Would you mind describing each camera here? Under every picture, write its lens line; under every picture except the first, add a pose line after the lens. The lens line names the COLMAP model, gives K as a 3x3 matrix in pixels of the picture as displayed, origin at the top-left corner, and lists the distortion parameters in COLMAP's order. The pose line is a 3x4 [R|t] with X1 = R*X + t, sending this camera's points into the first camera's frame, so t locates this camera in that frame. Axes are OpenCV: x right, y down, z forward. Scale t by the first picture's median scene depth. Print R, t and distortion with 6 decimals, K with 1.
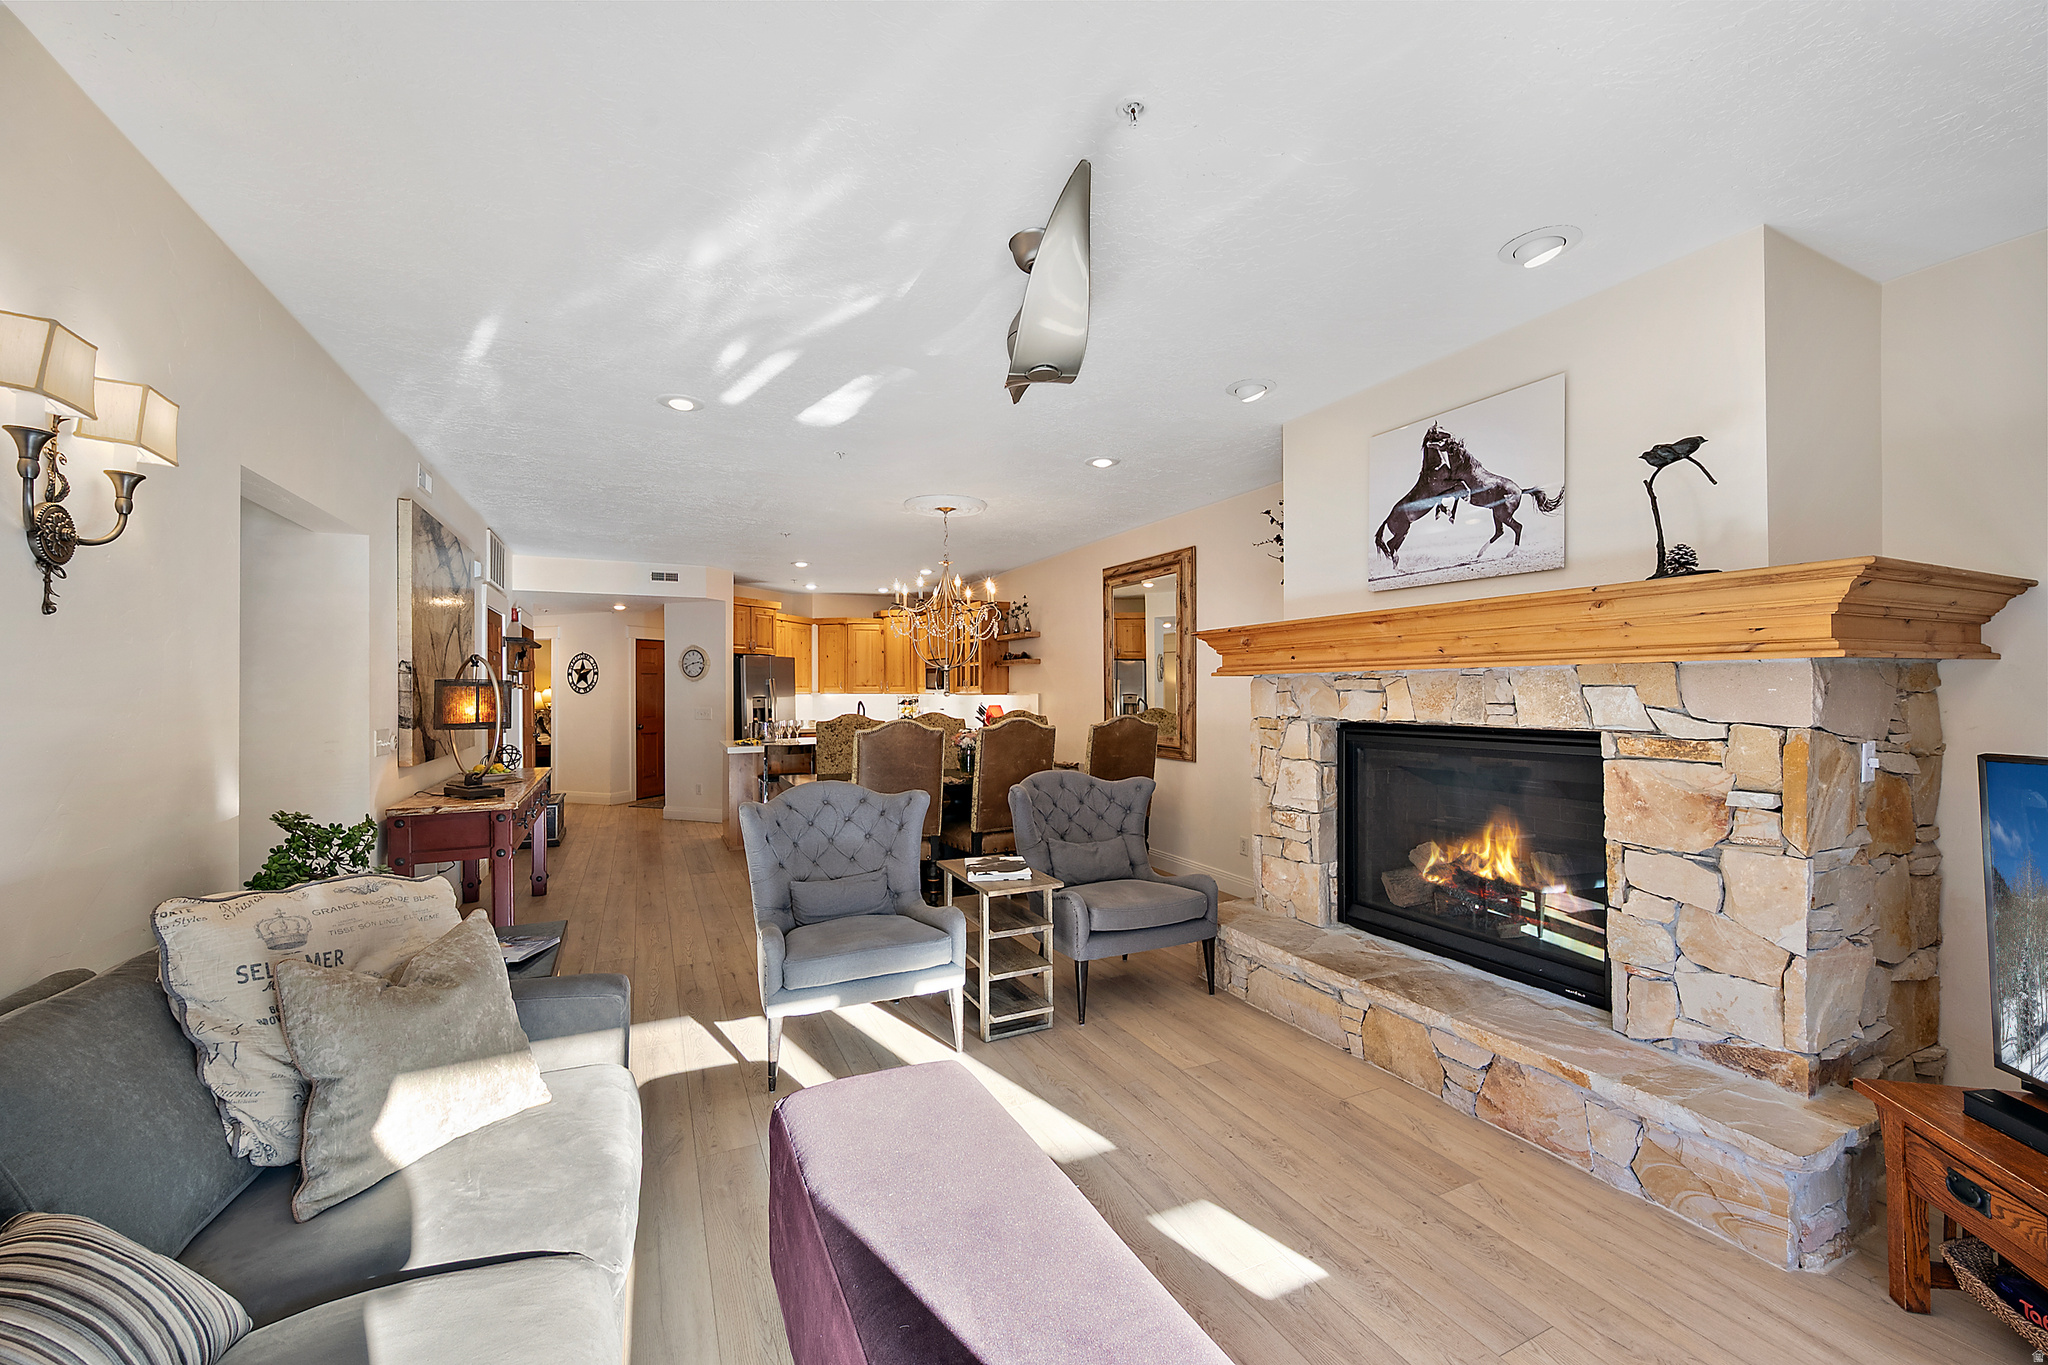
lens RADIAL K [[804.4, 0, 1018.3], [0, 804.4, 685.0], [0, 0, 1]] dist [-0.002522, 0.000631]
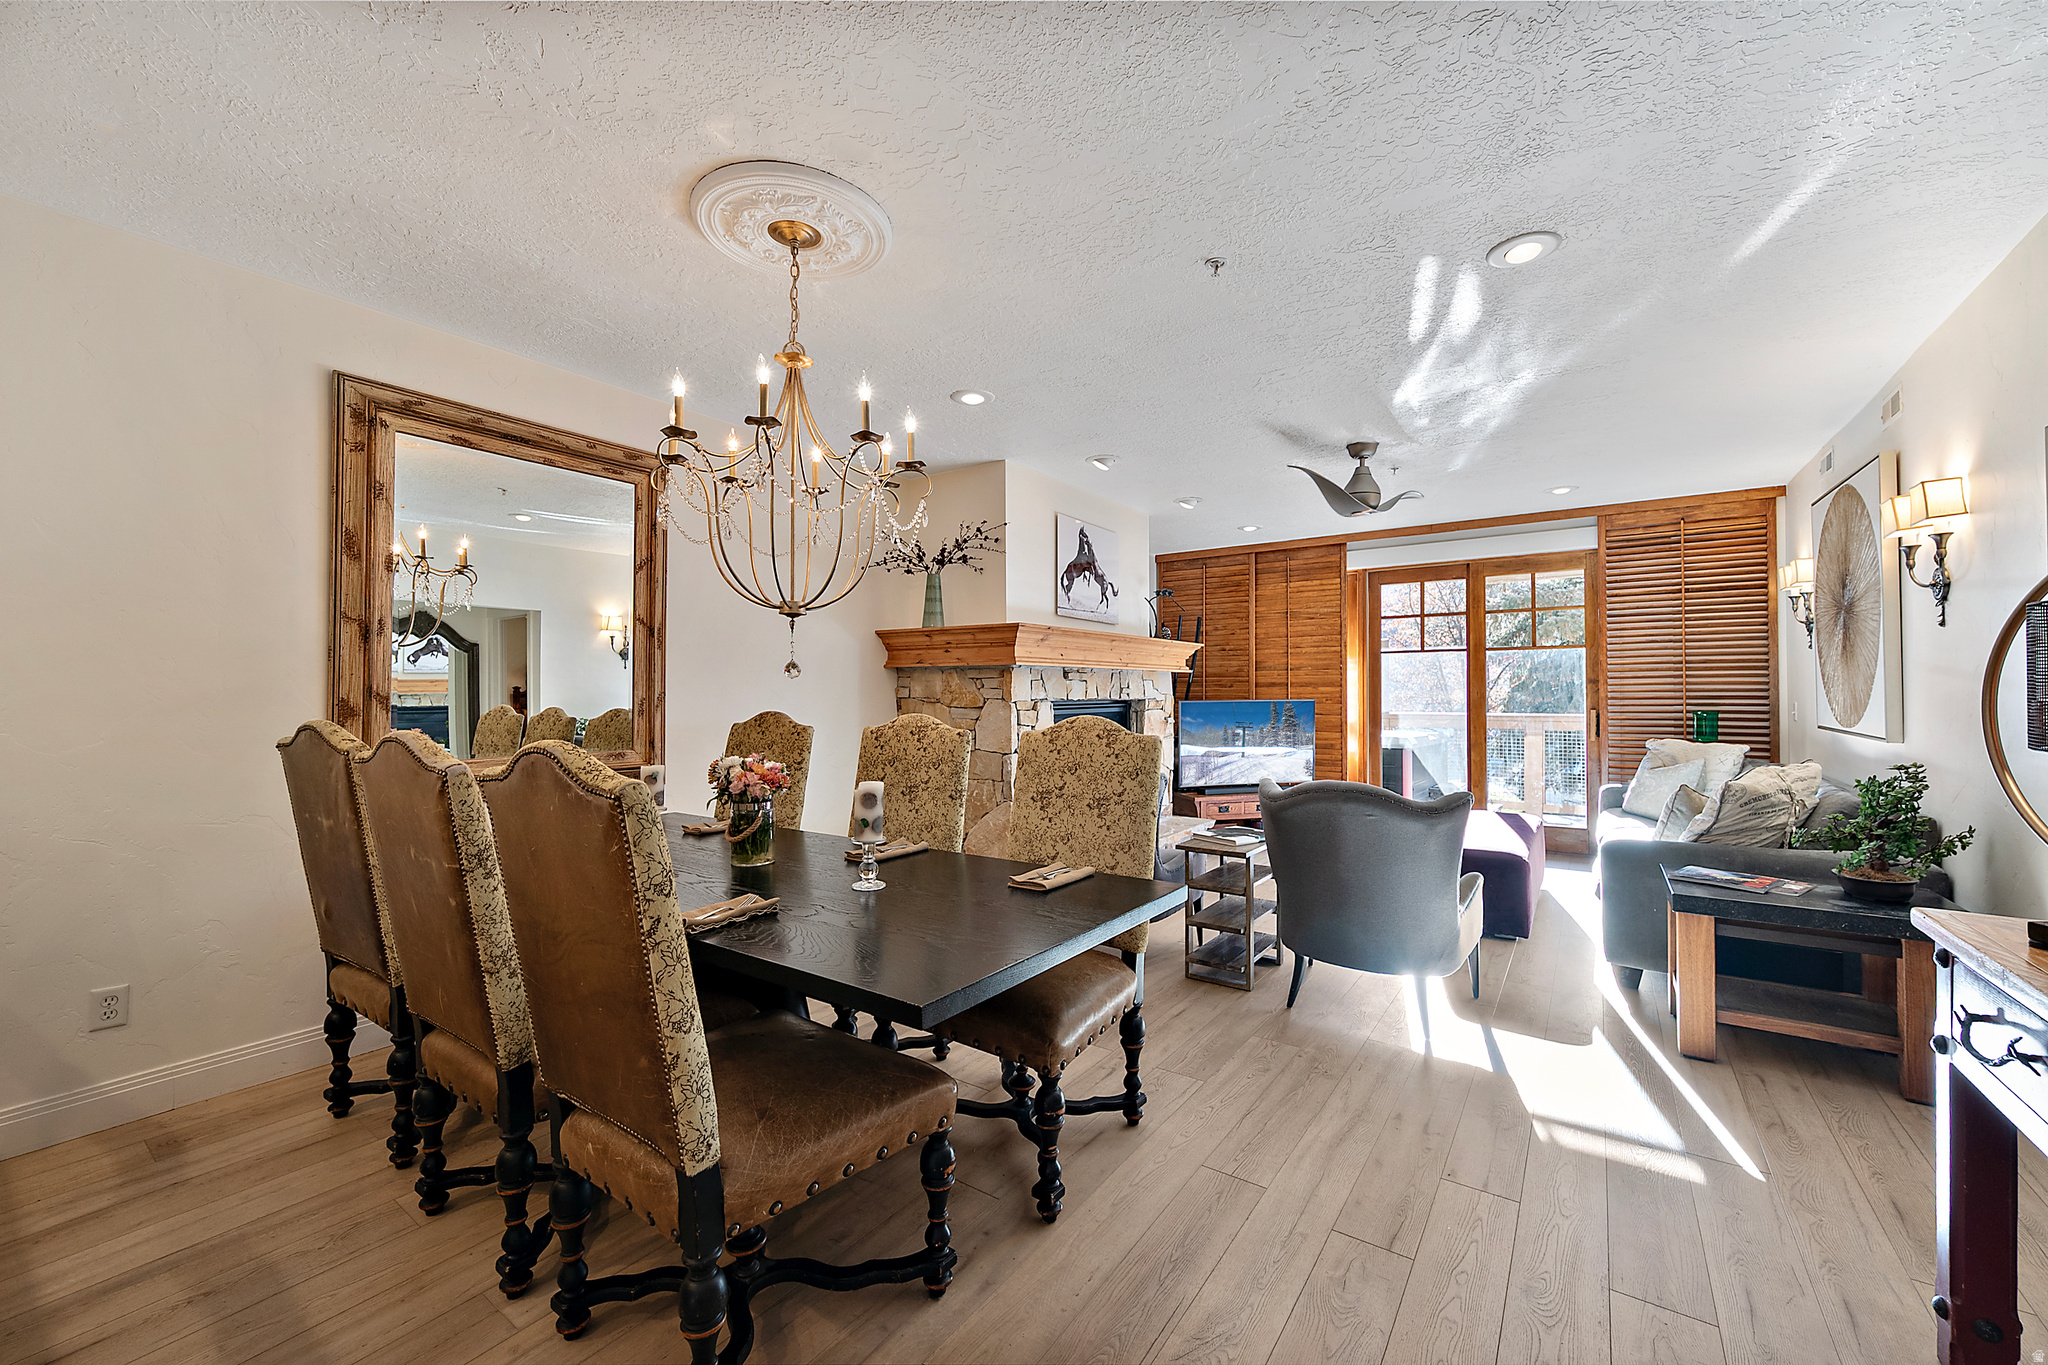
lens RADIAL K [[804.4, 0, 1029.1], [0, 804.4, 686.3], [0, 0, 1]] dist [-0.002522, 0.000631]
pose [[-0.496264, 0.010556, 0.868108, -0.916407], [-0.004131, 0.999886, -0.014520, 0.043887], [-0.868162, -0.010791, -0.496164, 1.946767]]
